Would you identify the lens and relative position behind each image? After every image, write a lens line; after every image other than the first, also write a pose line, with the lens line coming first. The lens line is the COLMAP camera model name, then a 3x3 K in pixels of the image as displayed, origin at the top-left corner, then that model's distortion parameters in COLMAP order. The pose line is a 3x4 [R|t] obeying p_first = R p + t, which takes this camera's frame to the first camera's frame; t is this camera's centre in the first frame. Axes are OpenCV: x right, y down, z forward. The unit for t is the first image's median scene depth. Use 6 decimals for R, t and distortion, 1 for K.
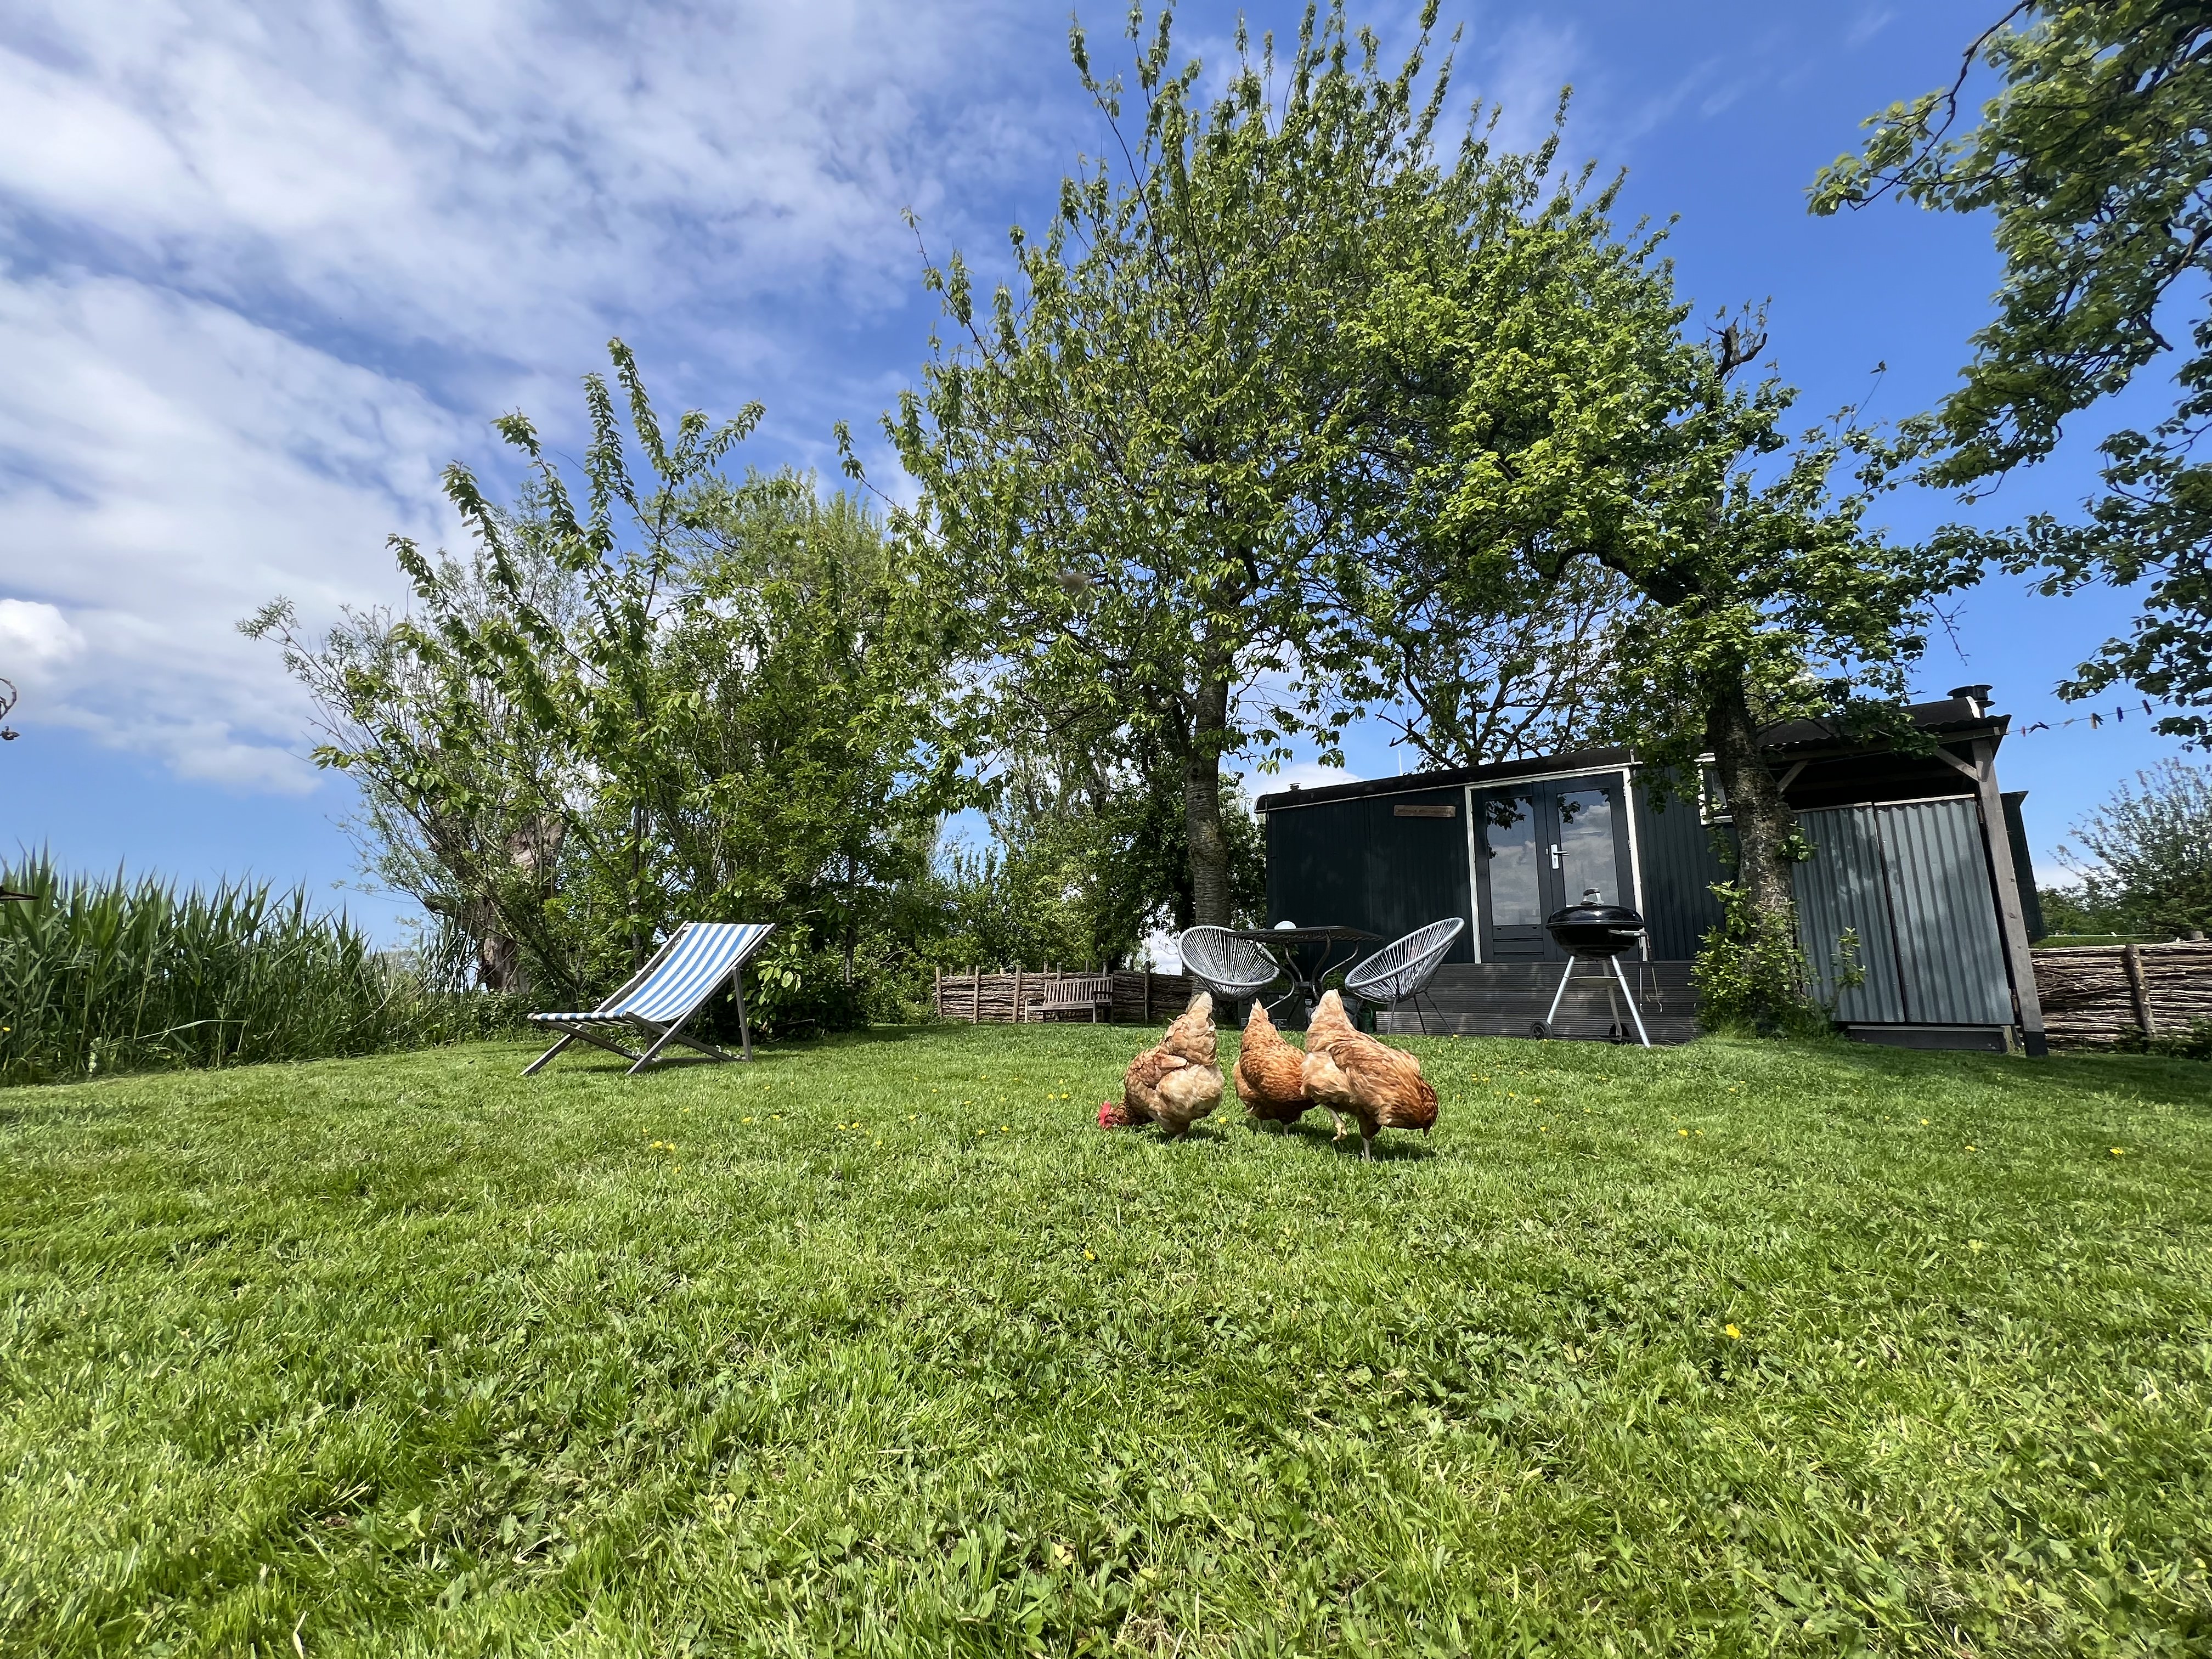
lens RADIAL K [[934.3, 0, 1111.7], [0, 934.3, 822.3], [0, 0, 1]] dist [0.040848, -0.007006]
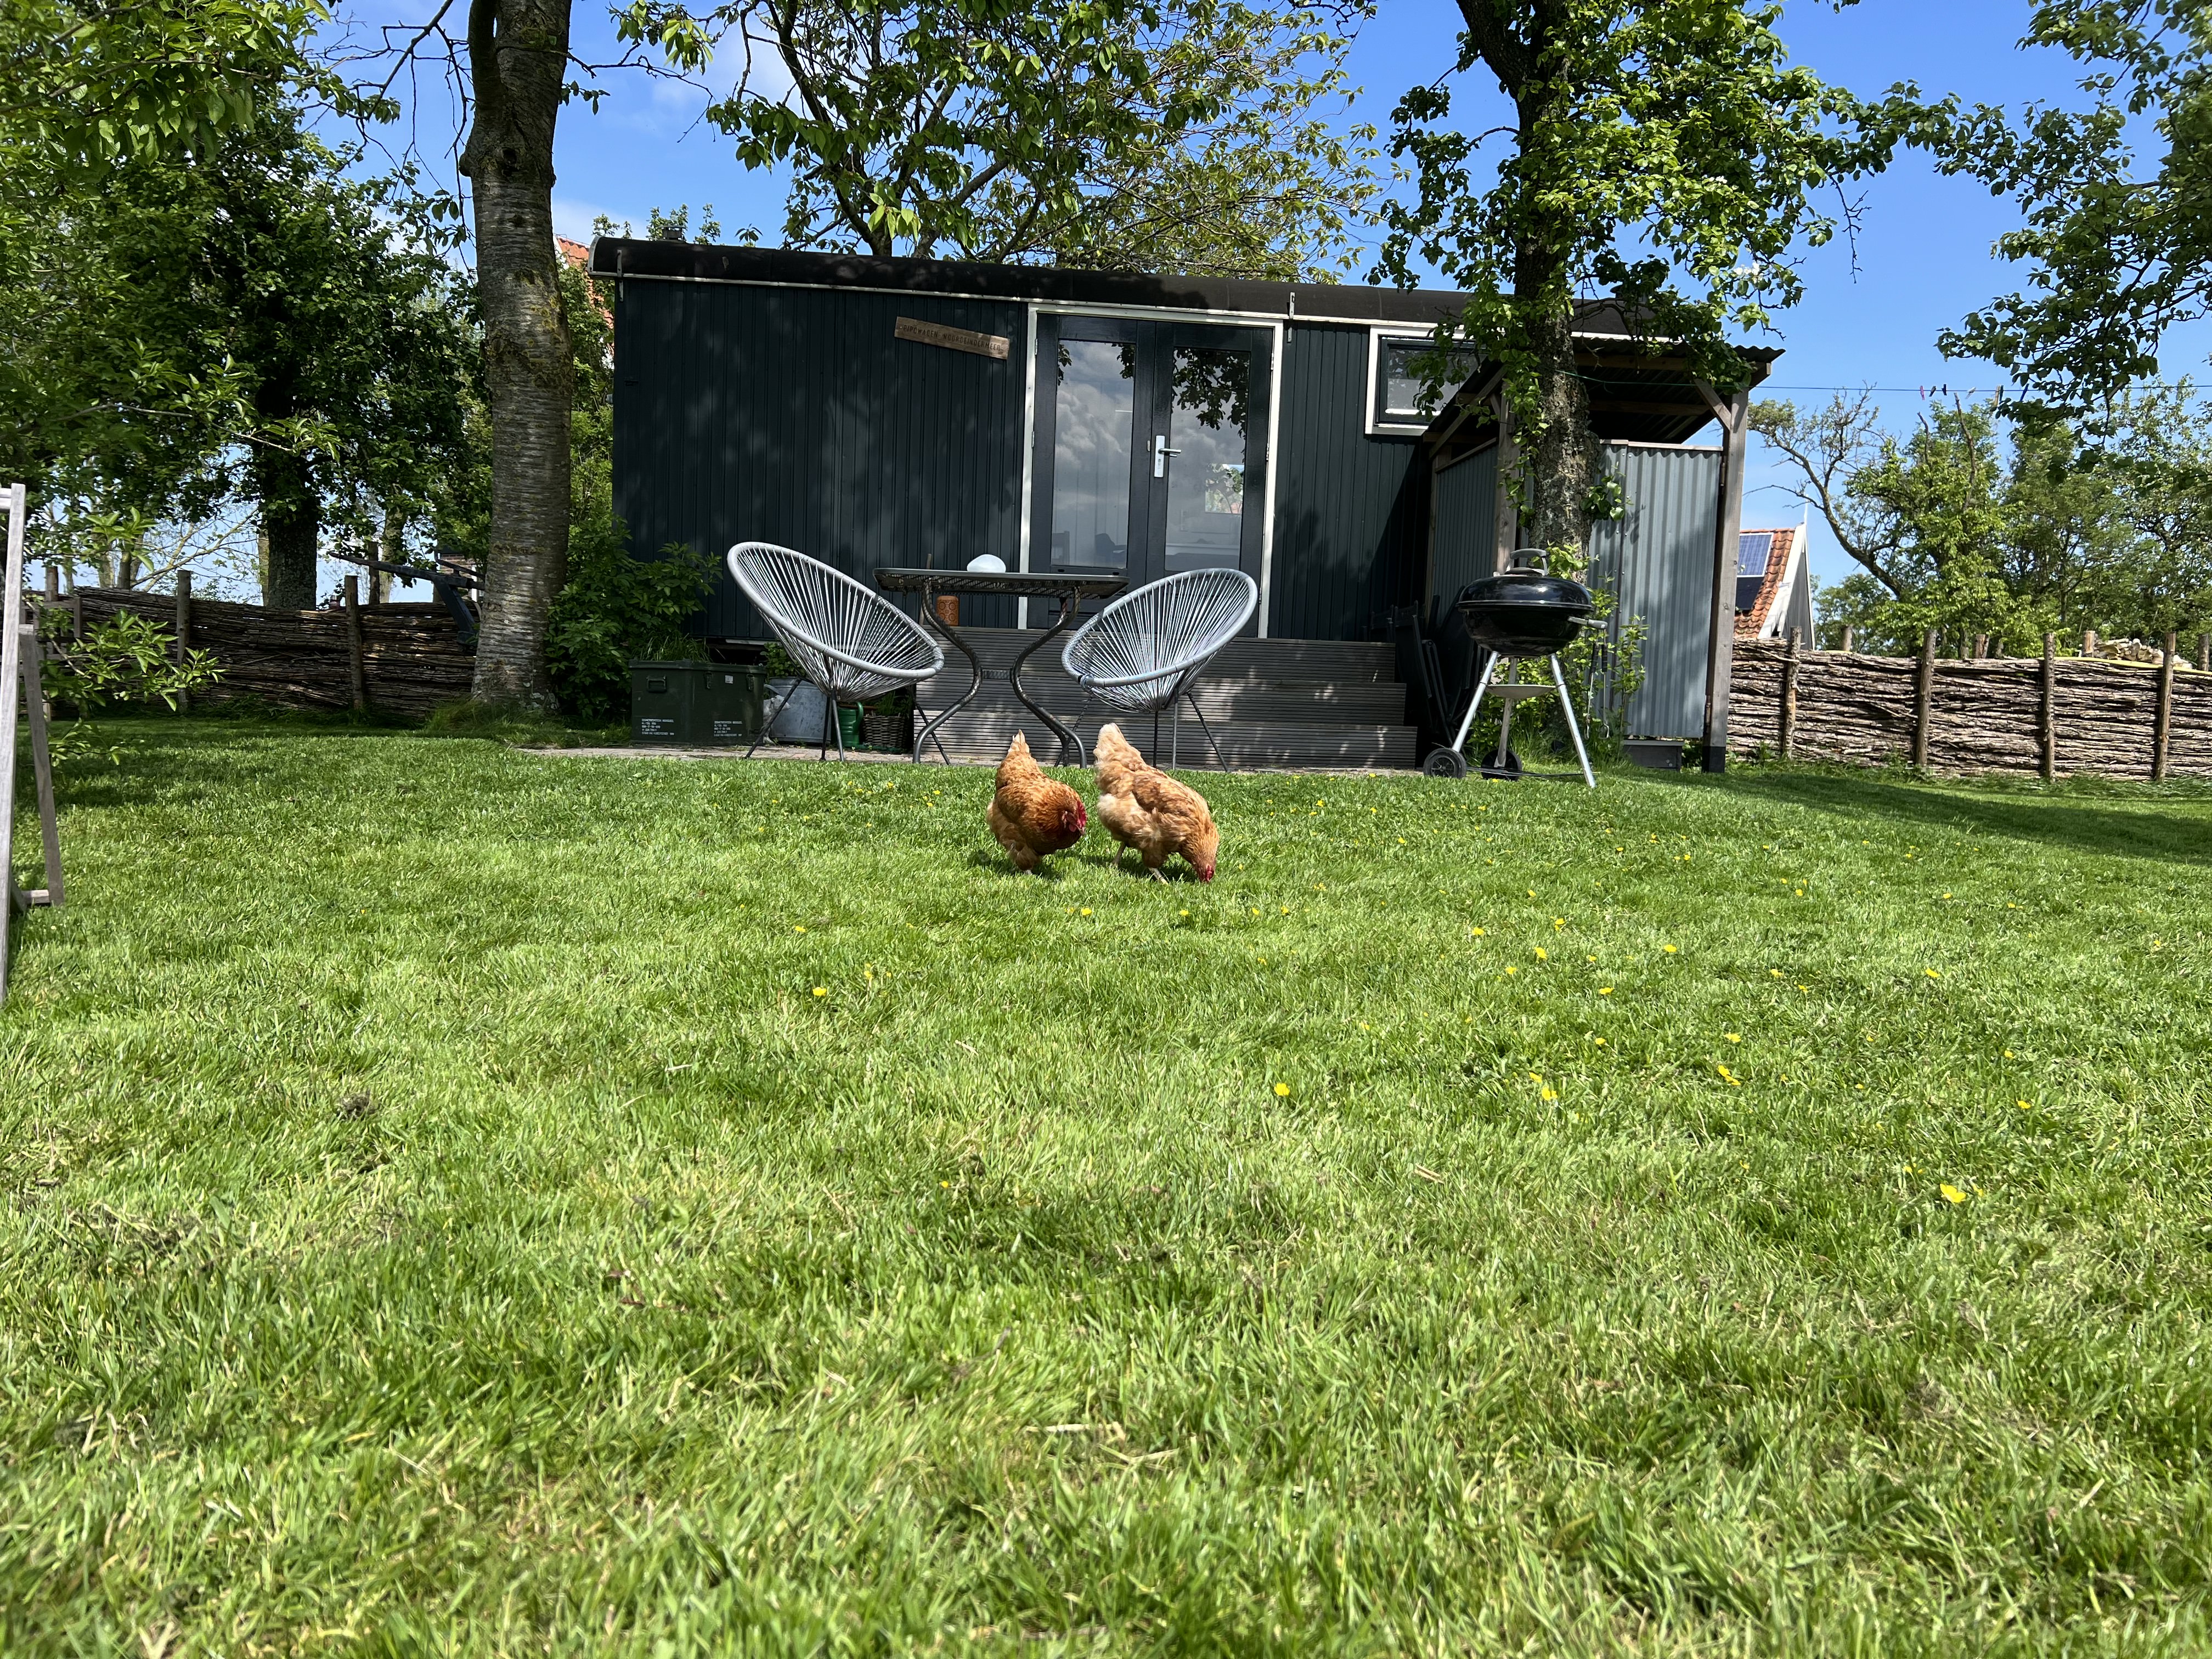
lens RADIAL K [[1767.8, 0, 1106.0], [0, 1767.8, 831.6], [0, 0, 1]] dist [0.003417, 0.000367]
pose [[0.722404, -0.040834, 0.690264, -0.369207], [-0.158542, 0.961880, 0.222825, 0.024006], [-0.673050, -0.270406, 0.688392, 0.223205]]
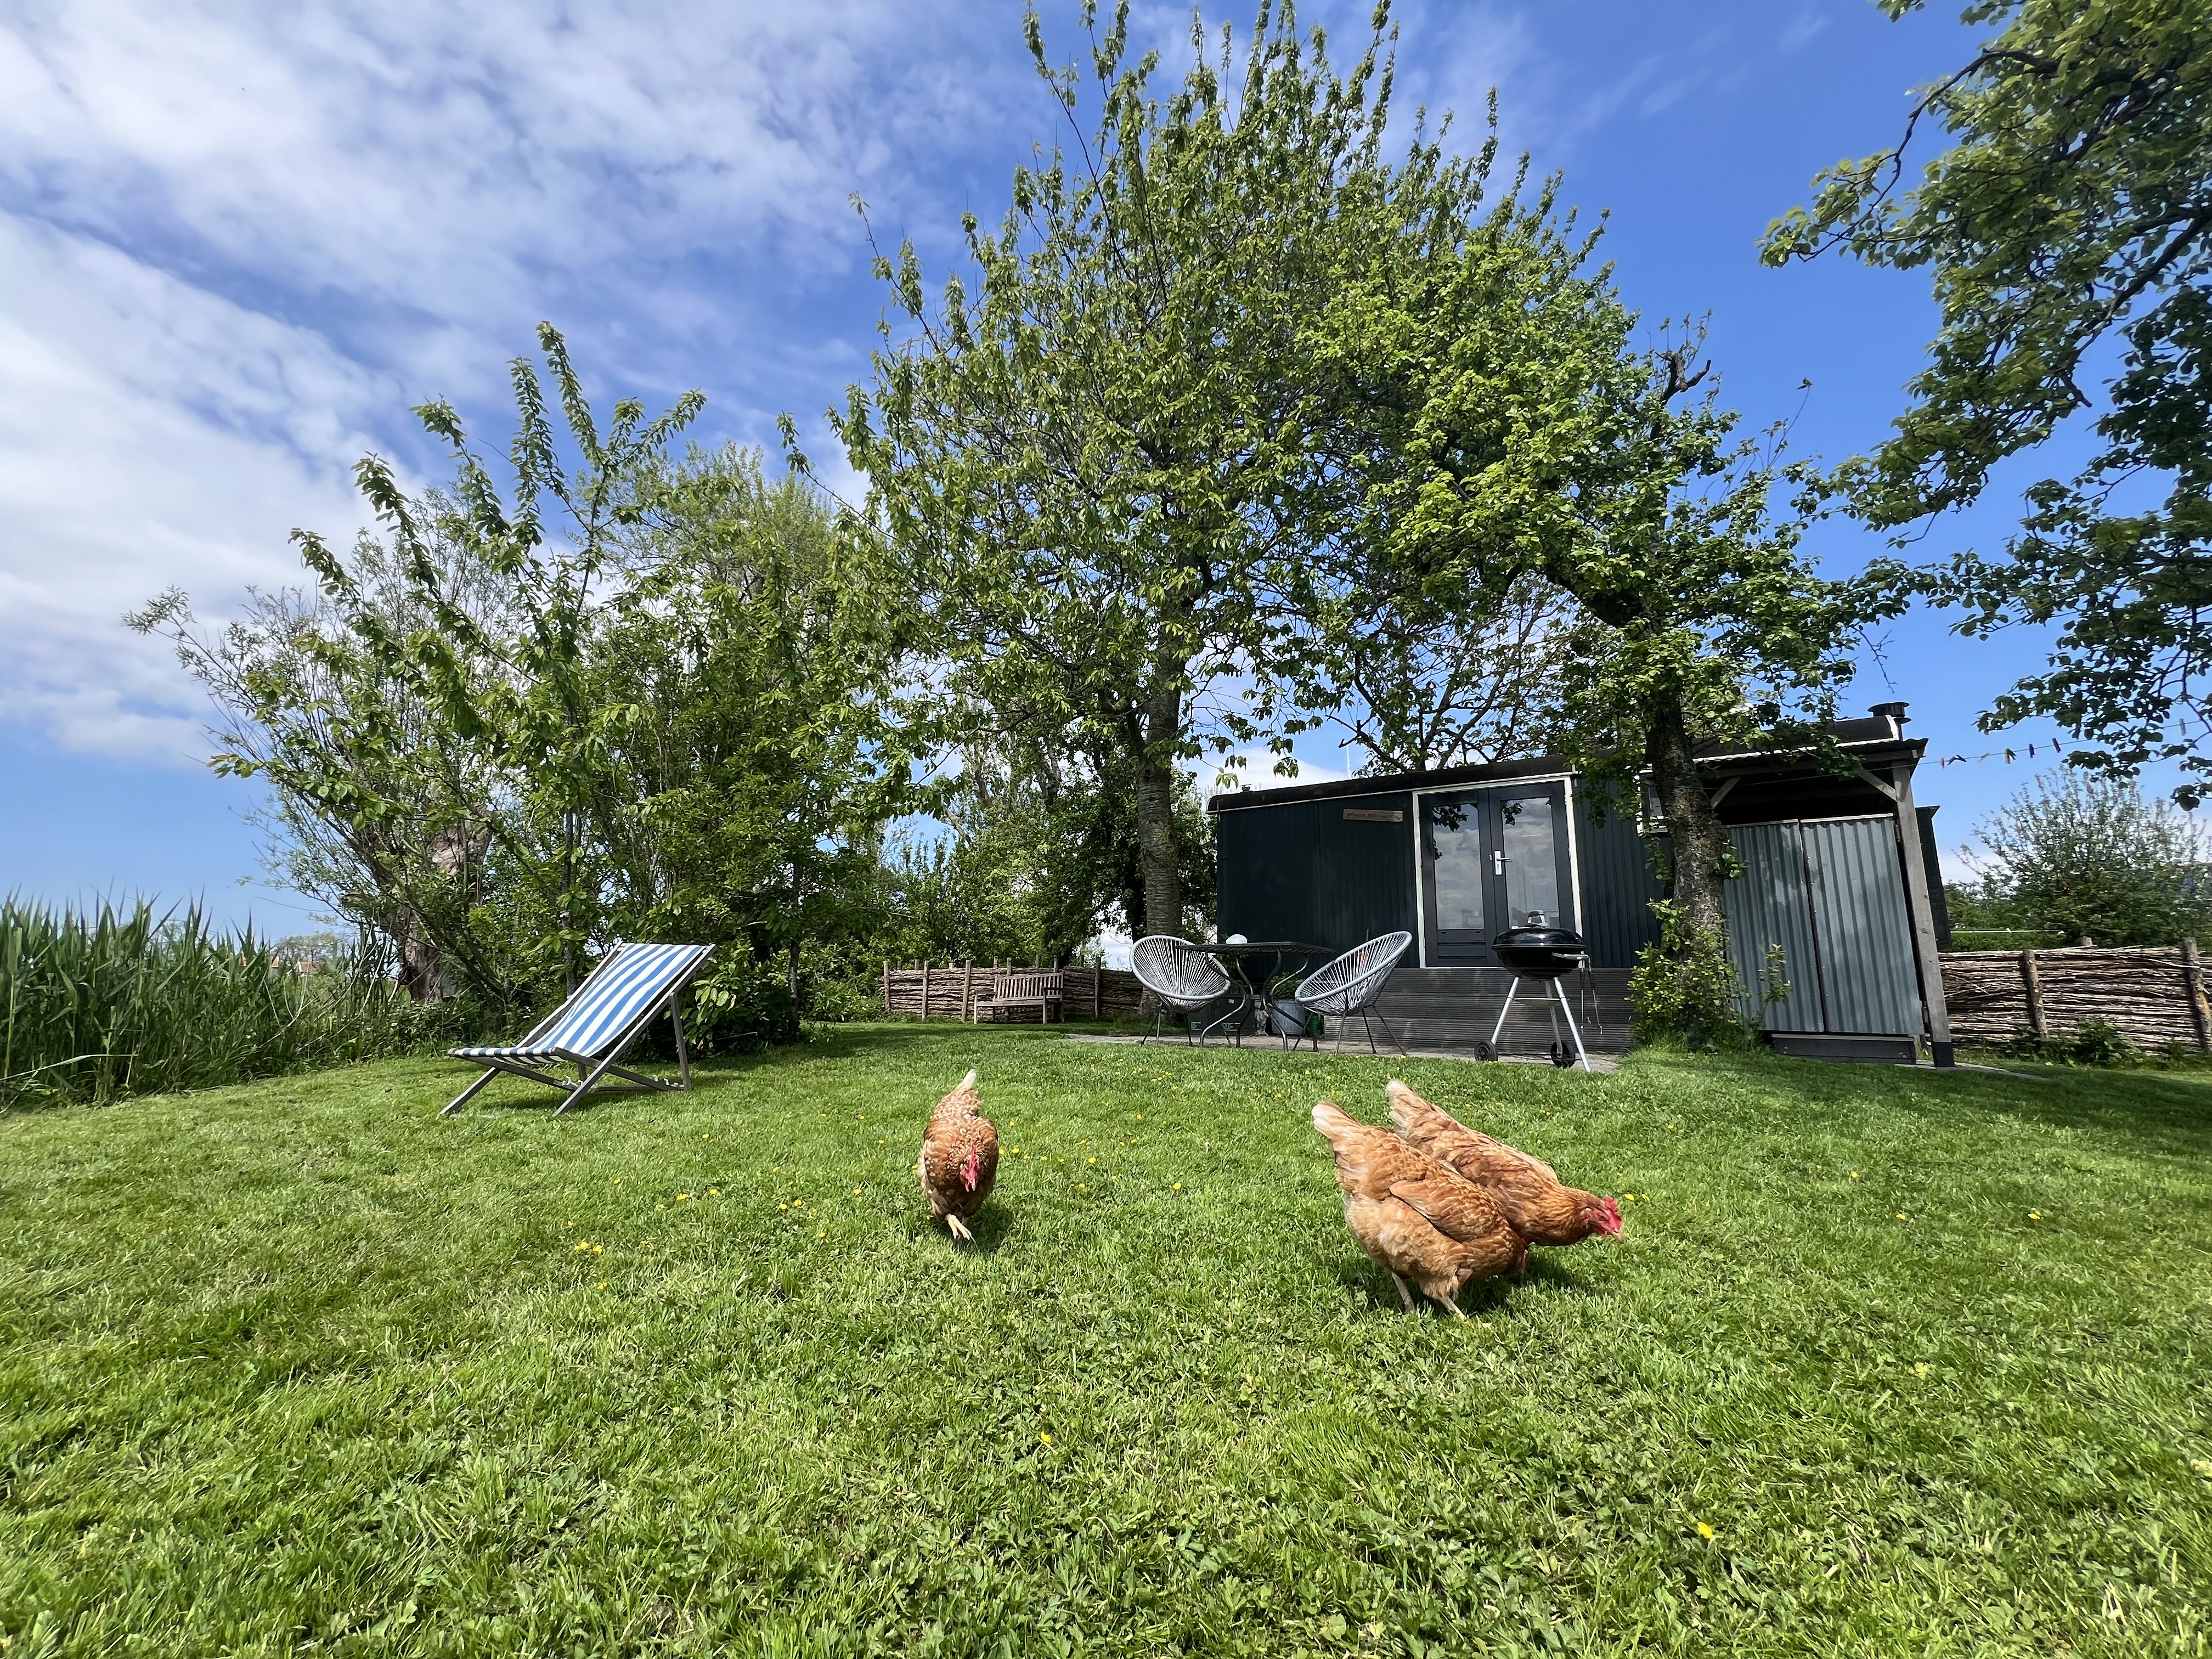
lens RADIAL K [[934.3, 0, 1111.7], [0, 934.3, 822.3], [0, 0, 1]] dist [0.040848, -0.007006]
pose [[0.998499, 0.005219, 0.054526, -0.004047], [-0.006478, 0.999716, 0.022934, -0.031575], [-0.054391, -0.023252, 0.998249, 0.007967]]
